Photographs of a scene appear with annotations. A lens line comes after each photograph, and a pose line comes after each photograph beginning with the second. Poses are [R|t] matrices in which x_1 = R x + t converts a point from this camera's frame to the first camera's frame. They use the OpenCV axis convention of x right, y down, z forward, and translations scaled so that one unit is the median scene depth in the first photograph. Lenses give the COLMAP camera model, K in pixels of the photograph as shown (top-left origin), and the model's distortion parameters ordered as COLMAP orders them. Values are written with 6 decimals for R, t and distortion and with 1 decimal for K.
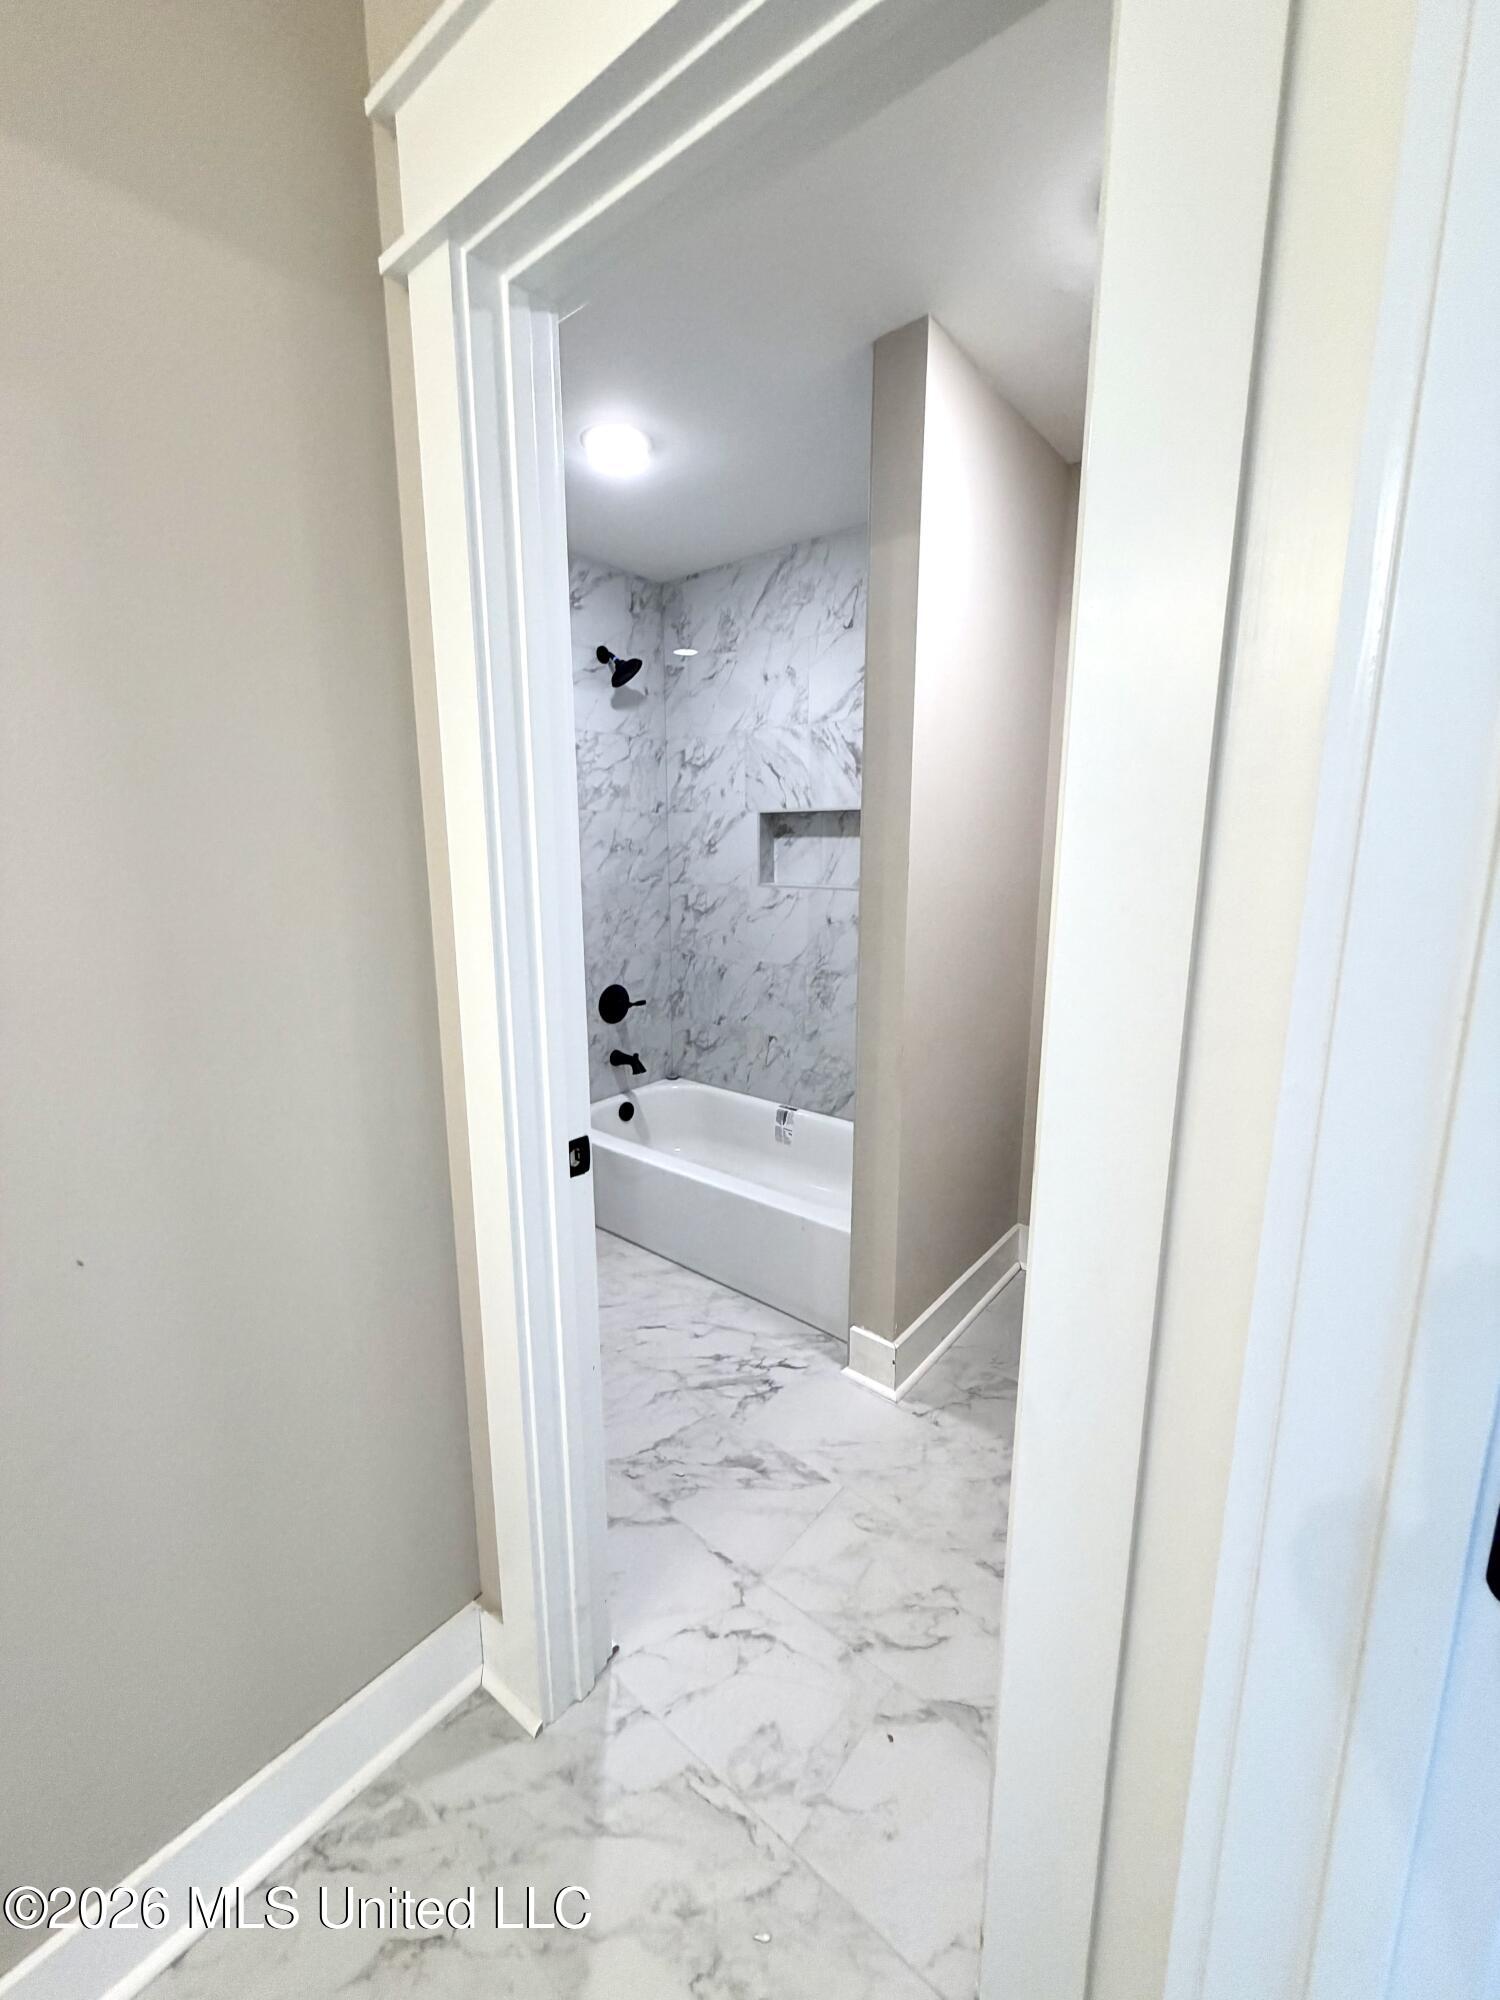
lens RADIAL K [[803.2, 0, 752.4], [0, 803.2, 1000.7], [0, 0, 1]] dist [0.000626, 0.000395]
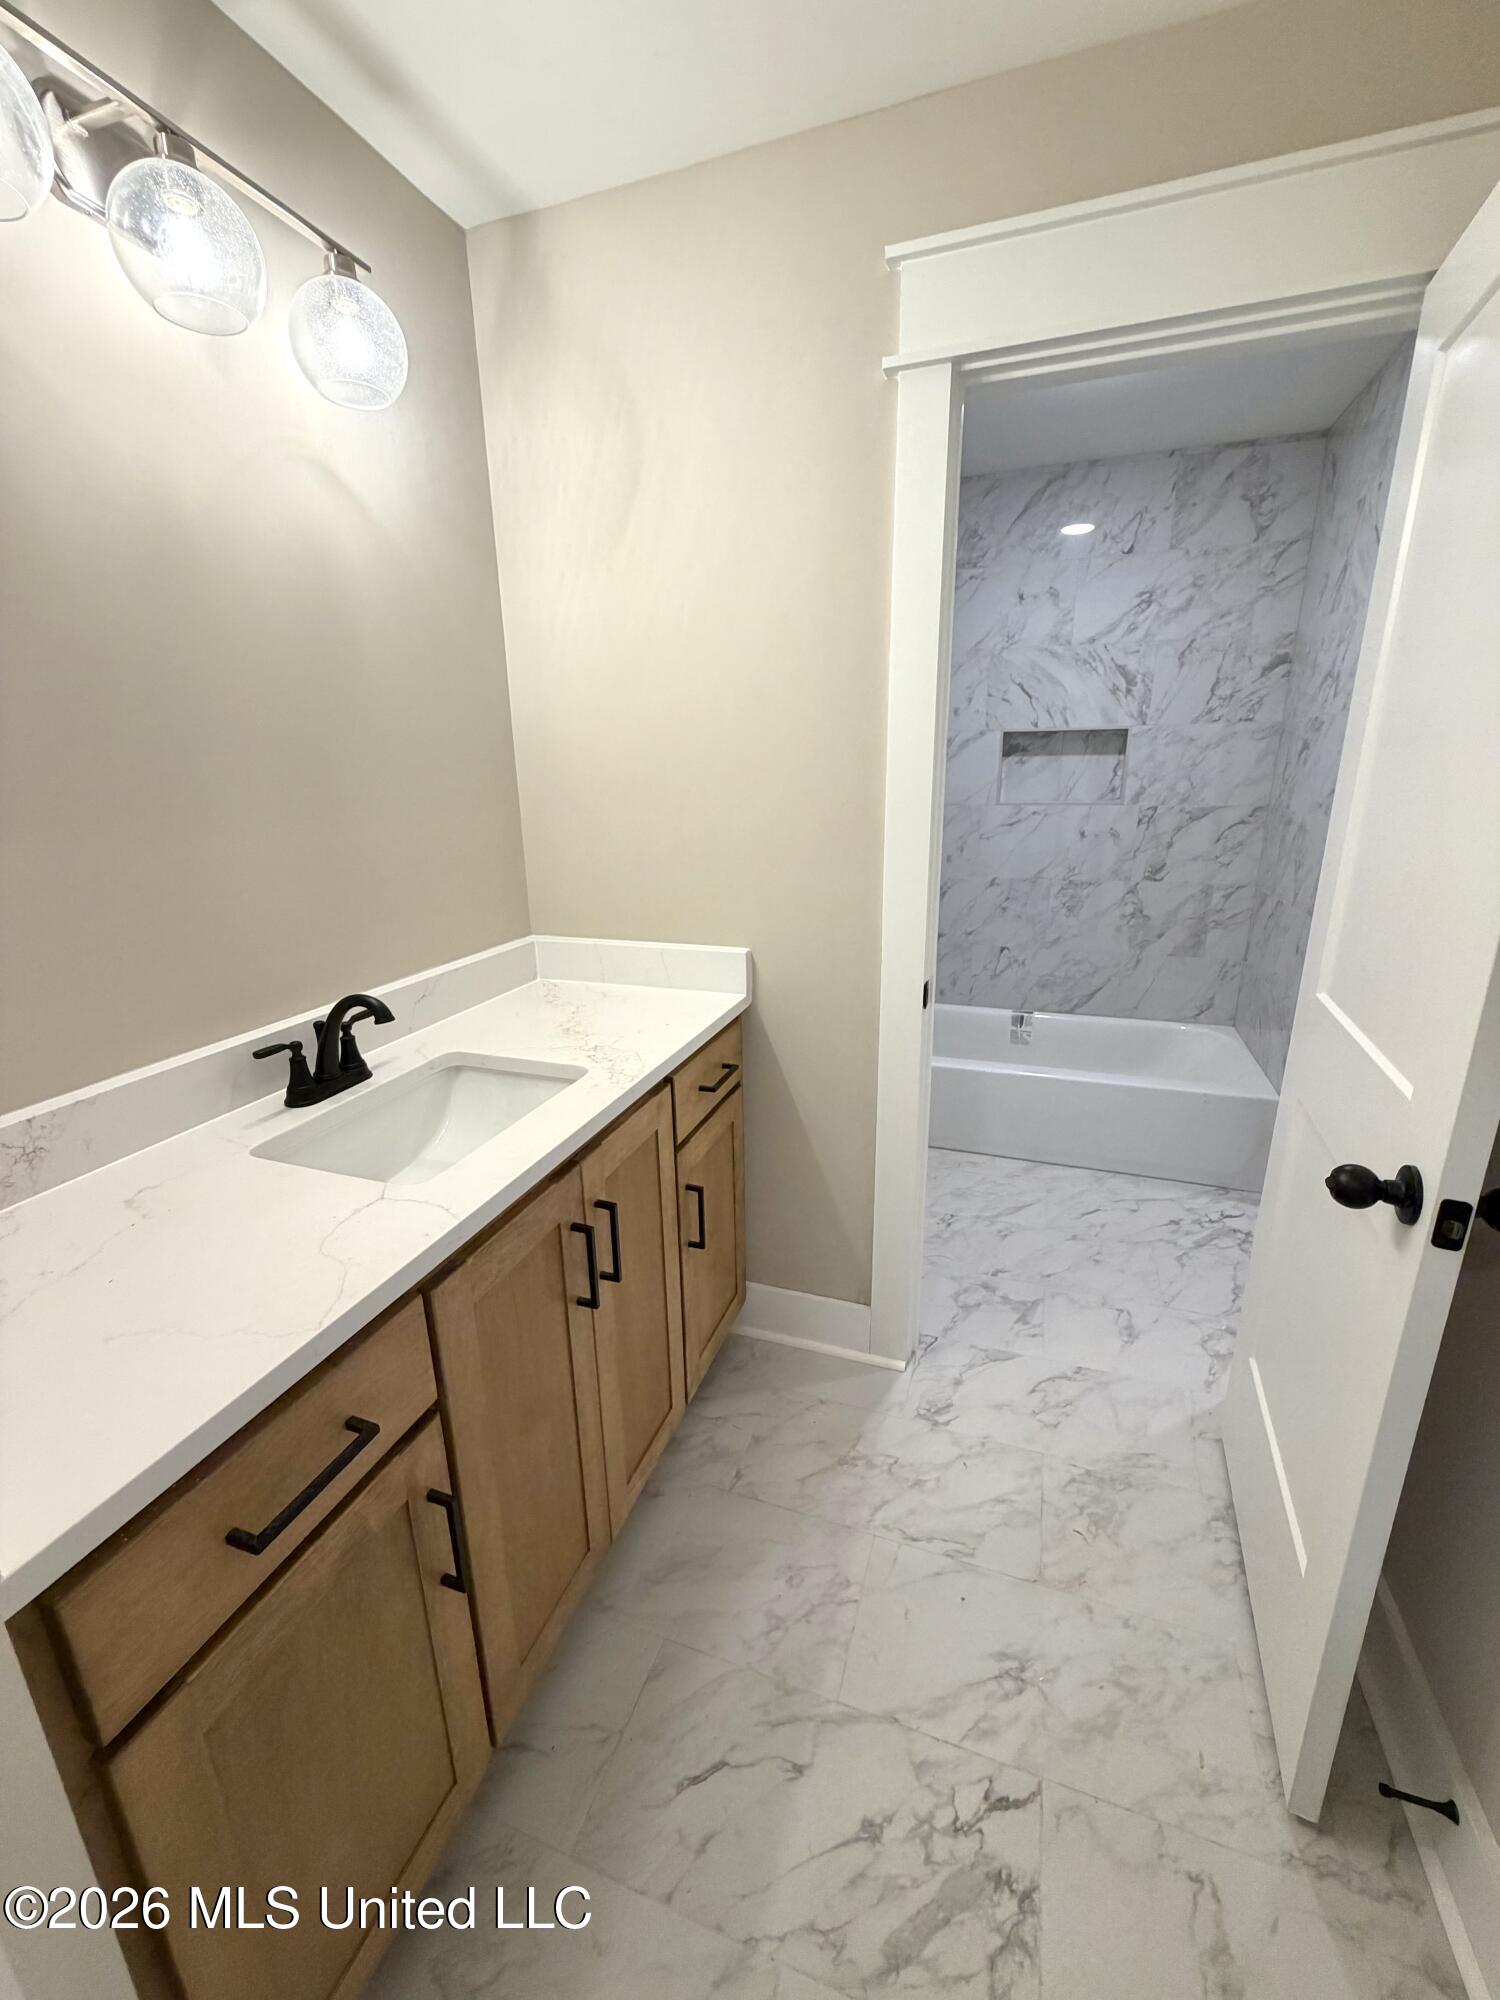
lens RADIAL K [[803.2, 0, 752.7], [0, 803.2, 1001.0], [0, 0, 1]] dist [0.000626, 0.000395]
pose [[0.940052, -0.110212, 0.322731, -0.696865], [0.080806, 0.991375, 0.103180, -0.024015], [-0.331319, -0.070916, 0.940850, 0.111551]]
